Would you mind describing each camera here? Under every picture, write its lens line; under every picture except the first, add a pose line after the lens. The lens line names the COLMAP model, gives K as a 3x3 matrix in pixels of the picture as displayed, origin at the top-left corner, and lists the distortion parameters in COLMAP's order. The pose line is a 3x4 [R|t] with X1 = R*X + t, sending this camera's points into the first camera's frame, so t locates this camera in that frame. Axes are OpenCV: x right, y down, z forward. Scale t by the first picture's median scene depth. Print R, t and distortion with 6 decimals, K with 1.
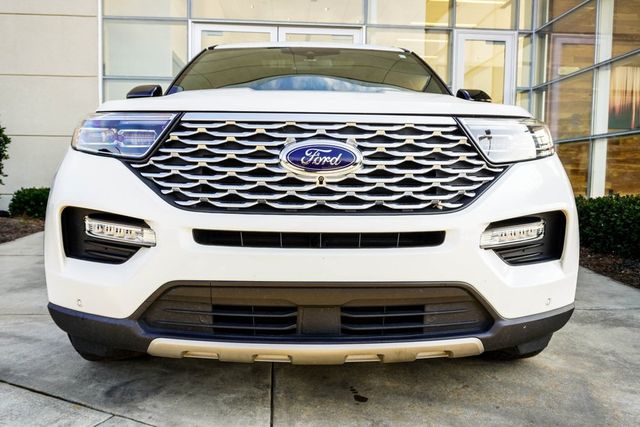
lens RADIAL K [[527.3, 0, 320.0], [0, 527.3, 213.5], [0, 0, 1]] dist [-0.027021, 0.009299]
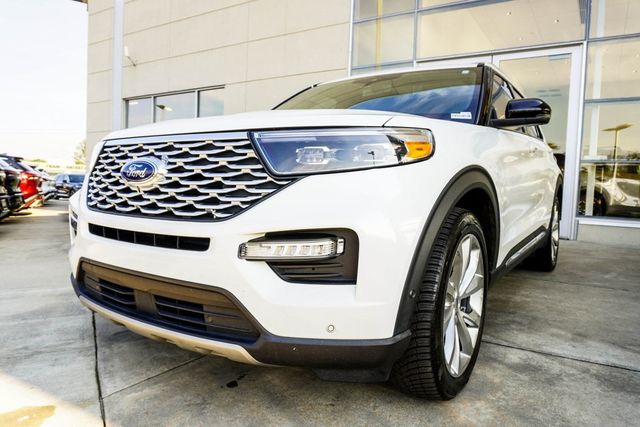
lens RADIAL K [[452.5, 0, 320.0], [0, 452.5, 213.5], [0, 0, 1]] dist [-0.051265, 0.004075]
pose [[0.802147, 0.048067, -0.595189, 0.929235], [-0.065199, 0.997846, -0.007285, -0.024228], [0.593557, 0.044649, 0.803553, 0.376570]]
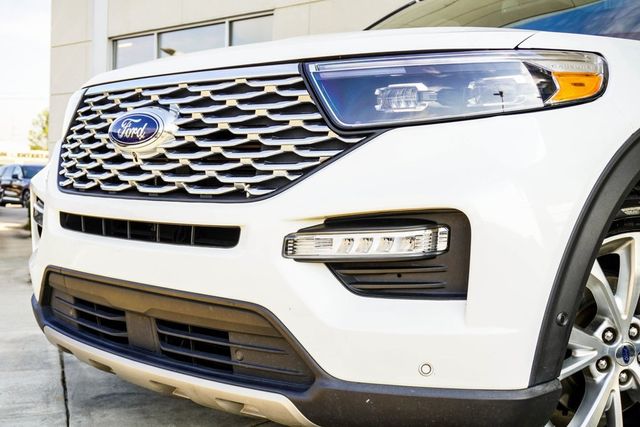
lens RADIAL K [[801.9, 0, 320.0], [0, 801.9, 213.5], [0, 0, 1]] dist [0.065987, -0.432501]
pose [[0.697203, 0.034865, -0.716026, 1.032982], [-0.071627, 0.997206, -0.021188, 0.028824], [0.713287, 0.066059, 0.697752, 0.320273]]
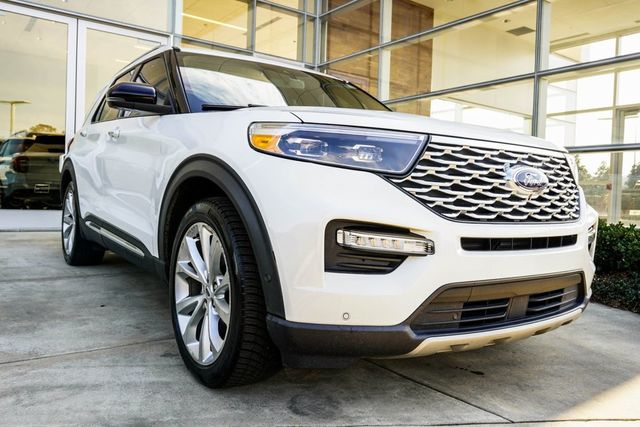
lens RADIAL K [[527.3, 0, 320.0], [0, 527.3, 213.5], [0, 0, 1]] dist [-0.027021, 0.009299]
pose [[0.836995, -0.002989, 0.547202, -1.072028], [0.015975, 0.999692, -0.018973, -0.006009], [-0.546977, 0.024622, 0.836786, 0.189600]]
